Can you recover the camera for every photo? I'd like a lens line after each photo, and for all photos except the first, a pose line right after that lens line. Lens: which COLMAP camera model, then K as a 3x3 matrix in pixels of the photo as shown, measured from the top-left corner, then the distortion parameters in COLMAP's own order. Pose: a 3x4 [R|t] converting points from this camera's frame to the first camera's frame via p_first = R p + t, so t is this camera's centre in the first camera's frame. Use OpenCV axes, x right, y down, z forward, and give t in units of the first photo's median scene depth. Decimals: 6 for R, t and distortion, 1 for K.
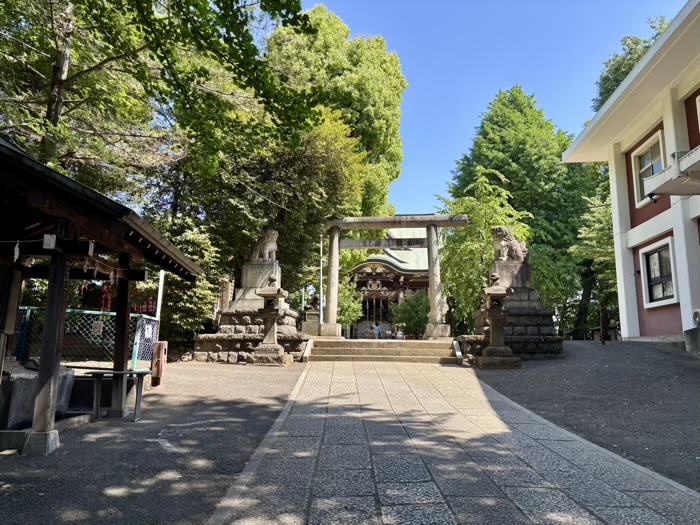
lens RADIAL K [[523.5, 0, 354.7], [0, 523.5, 262.0], [0, 0, 1]] dist [0.110526, -0.167024]
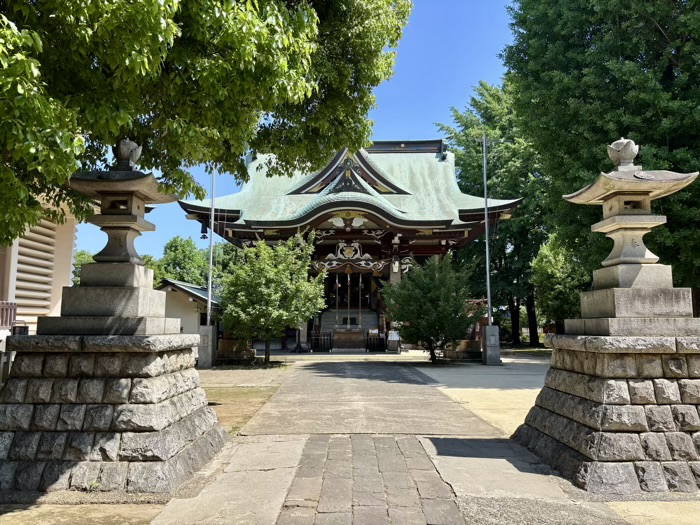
lens RADIAL K [[526.4, 0, 350.0], [0, 526.4, 262.5], [0, 0, 1]] dist [0.038554, -0.045178]
pose [[0.999222, -0.004728, 0.039156, 0.048935], [0.002651, 0.998595, 0.052929, 0.082168], [-0.039351, -0.052784, 0.997830, 1.276198]]
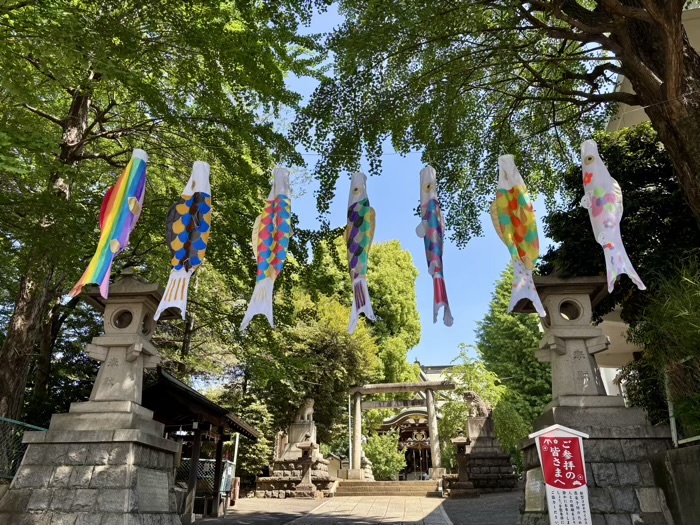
lens RADIAL K [[526.4, 0, 350.0], [0, 526.4, 262.5], [0, 0, 1]] dist [0.038554, -0.045178]
pose [[0.990726, -0.066409, -0.118542, 0.149037], [0.032076, 0.962075, -0.270892, -0.025801], [0.132036, 0.264577, 0.955283, -0.463819]]
